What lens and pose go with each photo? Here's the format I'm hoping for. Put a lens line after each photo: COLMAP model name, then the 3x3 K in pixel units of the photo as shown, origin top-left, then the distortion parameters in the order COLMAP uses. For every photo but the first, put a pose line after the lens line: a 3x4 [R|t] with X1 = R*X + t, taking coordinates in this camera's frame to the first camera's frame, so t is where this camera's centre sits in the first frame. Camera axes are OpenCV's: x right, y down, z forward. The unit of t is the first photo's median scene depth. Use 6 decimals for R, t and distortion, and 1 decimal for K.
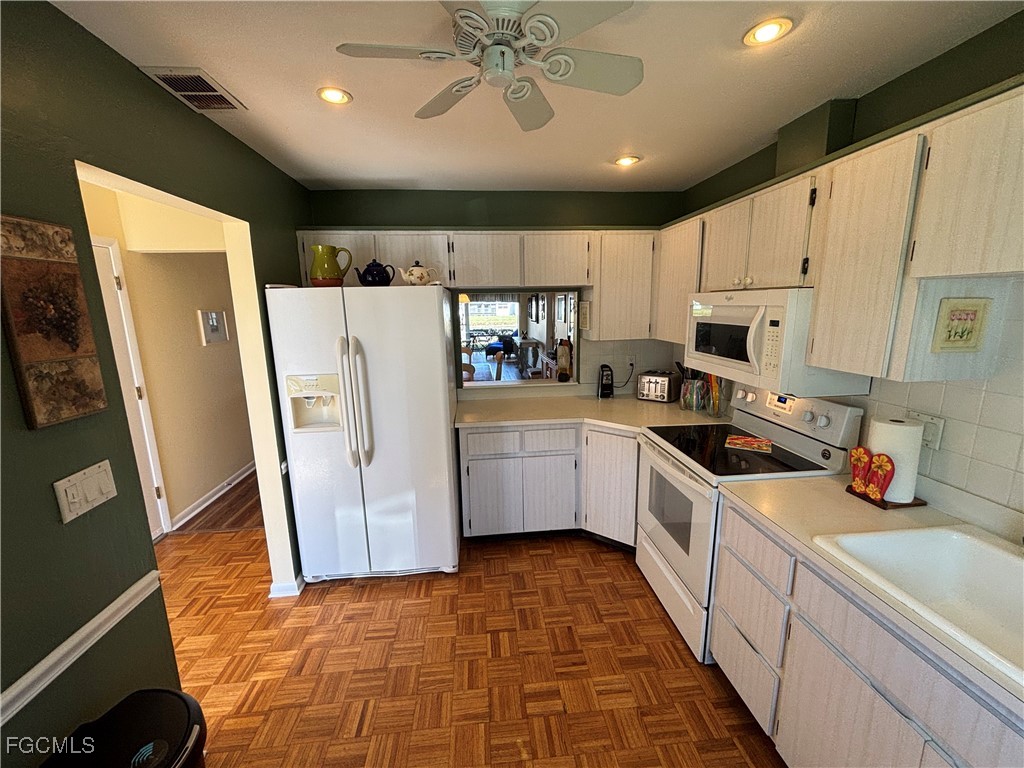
lens RADIAL K [[412.0, 0, 508.9], [0, 412.0, 383.5], [0, 0, 1]] dist [-0.000321, 0.000499]
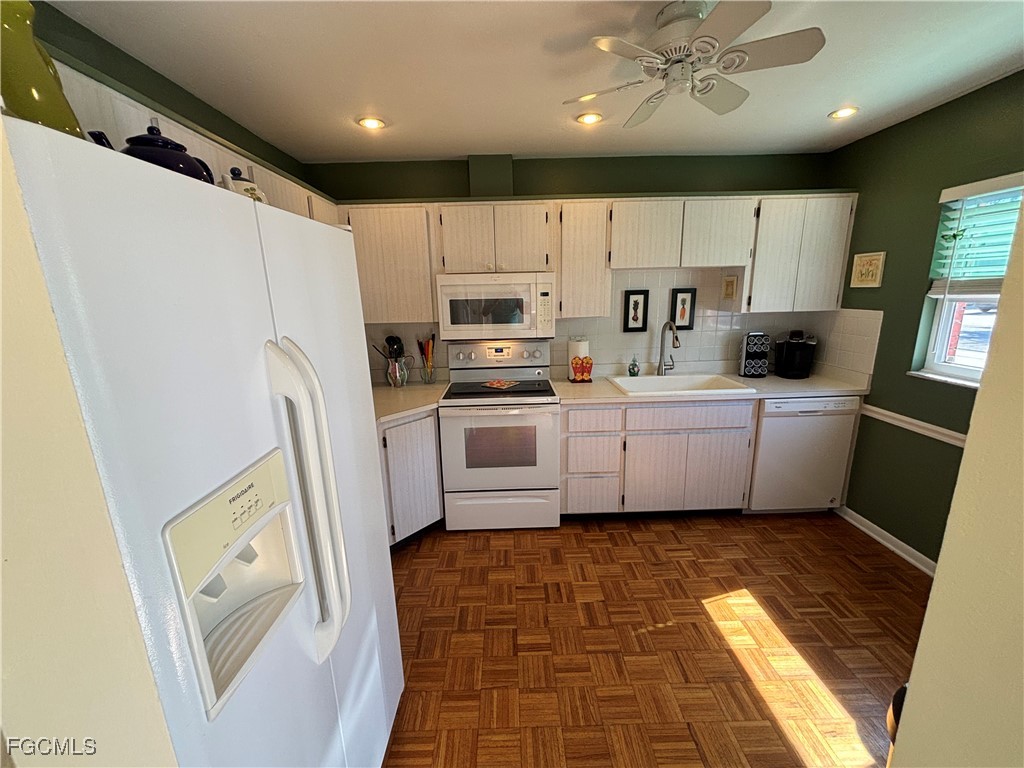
lens RADIAL K [[412.0, 0, 511.6], [0, 412.0, 384.7], [0, 0, 1]] dist [-0.000321, 0.000499]
pose [[0.076298, -0.205237, 0.975734, -0.855968], [0.212938, 0.959364, 0.185143, -0.114183], [-0.974082, 0.193645, 0.116901, 0.873121]]
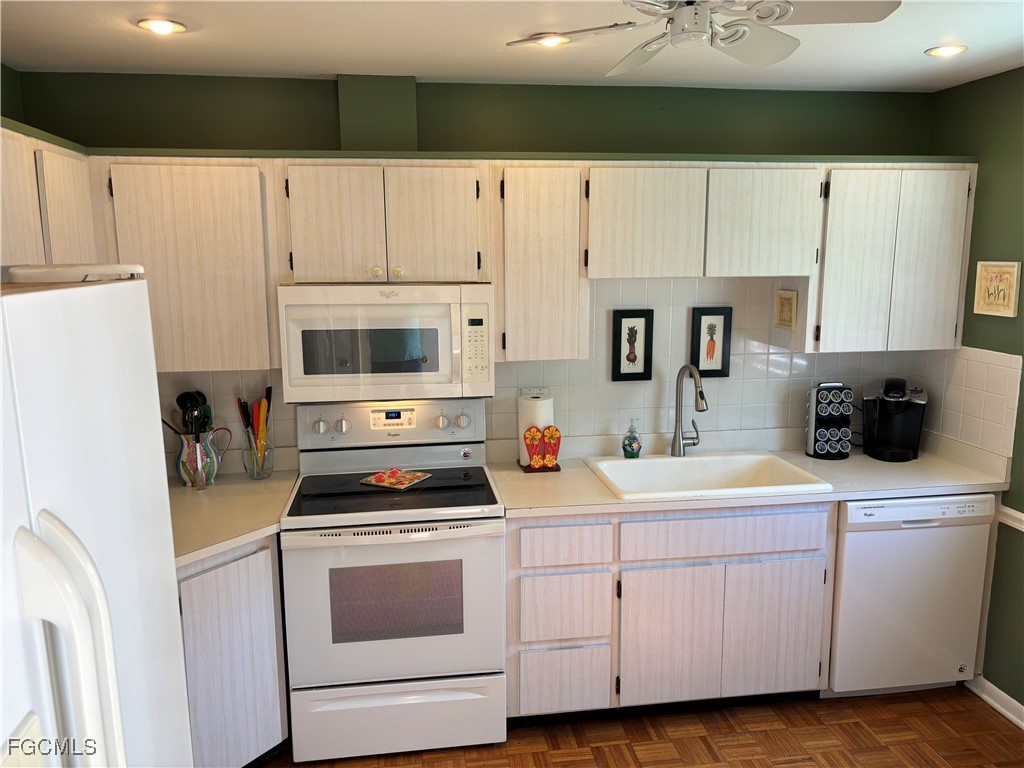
lens RADIAL K [[776.3, 0, 508.0], [0, 776.3, 387.7], [0, 0, 1]] dist [0.046186, -0.054870]
pose [[-0.051585, -0.149204, 0.987460, -0.916624], [0.197899, 0.967641, 0.156547, -0.223774], [-0.978864, 0.203493, -0.020388, 0.862583]]
